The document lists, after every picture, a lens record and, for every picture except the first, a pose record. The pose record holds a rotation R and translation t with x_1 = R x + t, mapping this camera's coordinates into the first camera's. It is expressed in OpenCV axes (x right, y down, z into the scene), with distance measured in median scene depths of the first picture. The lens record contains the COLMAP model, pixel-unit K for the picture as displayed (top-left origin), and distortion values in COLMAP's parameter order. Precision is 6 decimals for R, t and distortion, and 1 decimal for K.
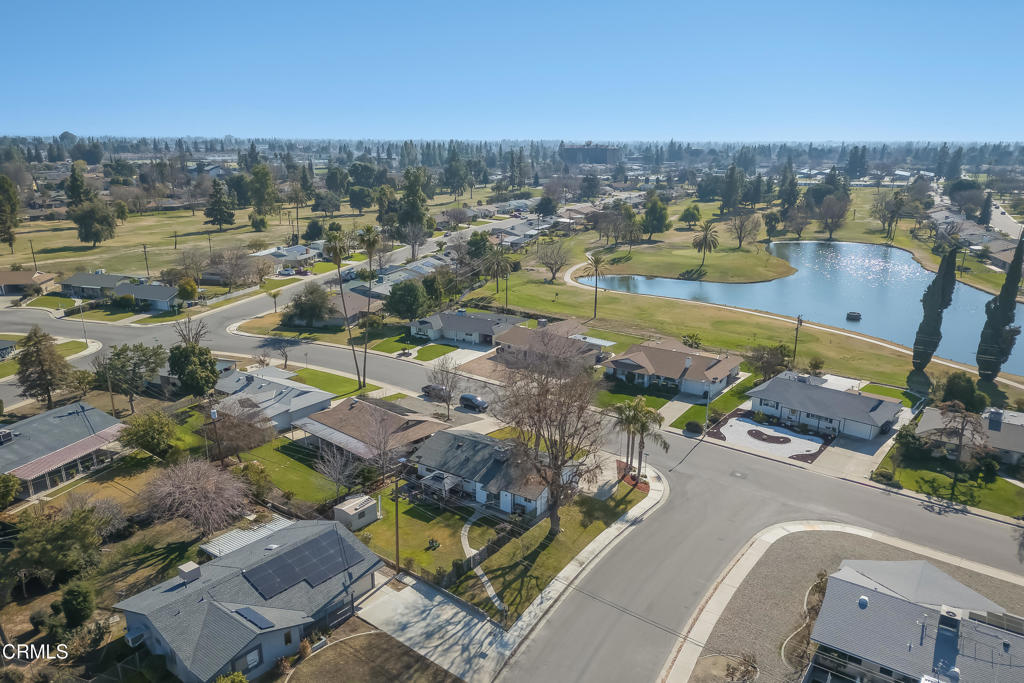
lens RADIAL K [[736.6, 0, 514.0], [0, 736.6, 361.2], [0, 0, 1]] dist [0.050269, -0.036653]
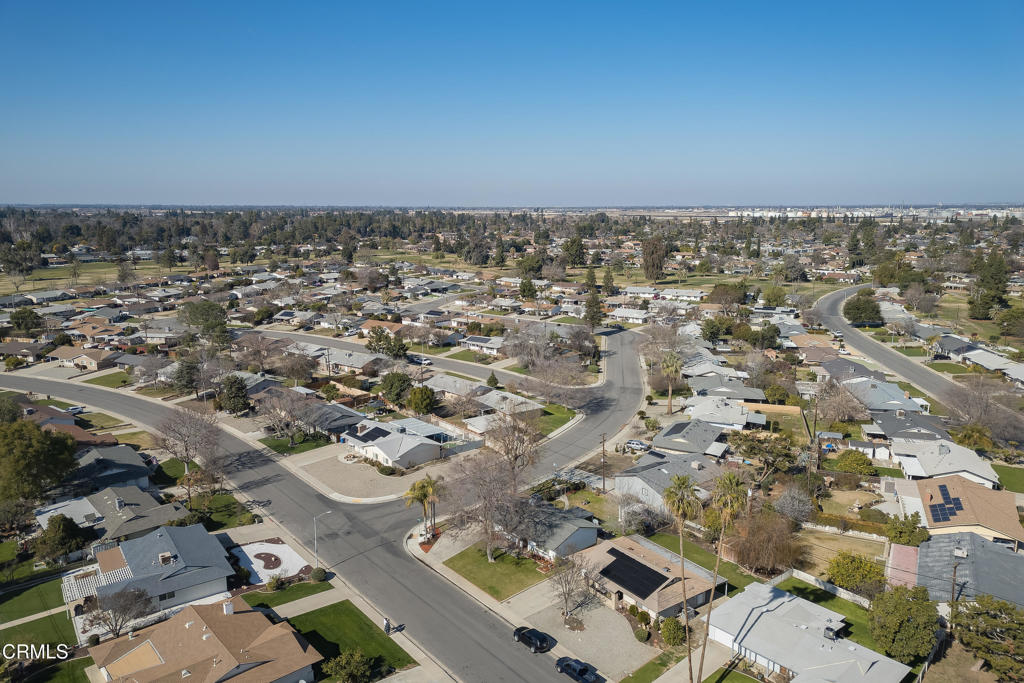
lens RADIAL K [[725.4, 0, 512.0], [0, 725.4, 341.5], [0, 0, 1]] dist [0.040364, -0.024328]
pose [[-0.975941, -0.040473, 0.214245, -0.251210], [0.064484, 0.885083, 0.460944, -0.757423], [-0.208281, 0.463669, -0.861179, 1.998353]]
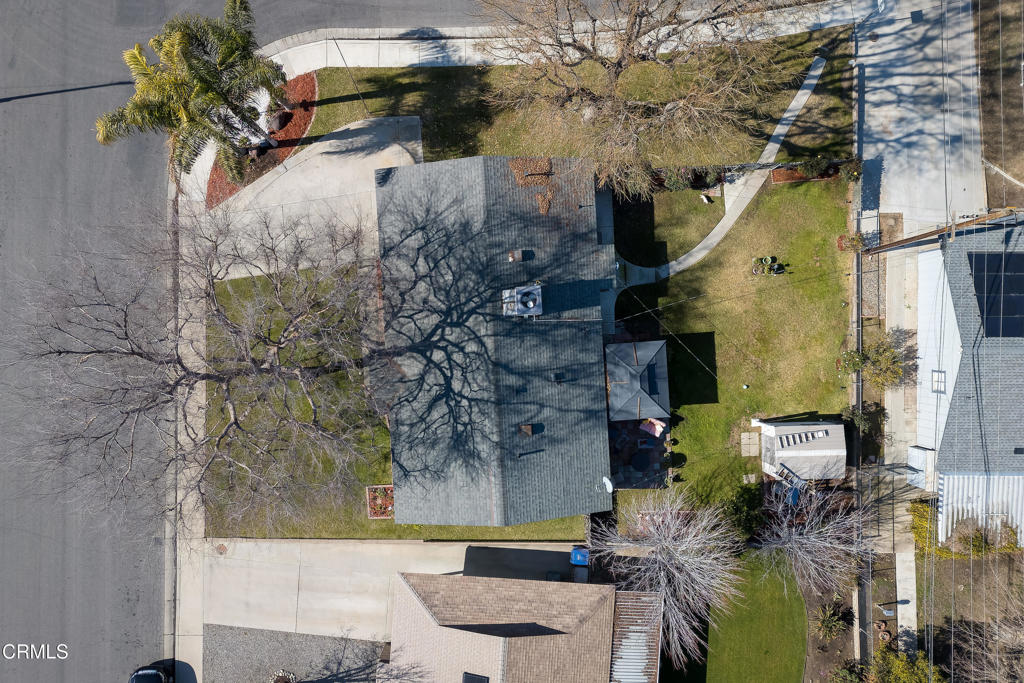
lens RADIAL K [[725.4, 0, 512.0], [0, 725.4, 341.5], [0, 0, 1]] dist [0.040364, -0.024328]
pose [[-0.624159, -0.781113, -0.016951, -0.022817], [0.207637, -0.186753, 0.960213, -0.273117], [-0.753201, 0.595806, 0.278752, 0.879929]]
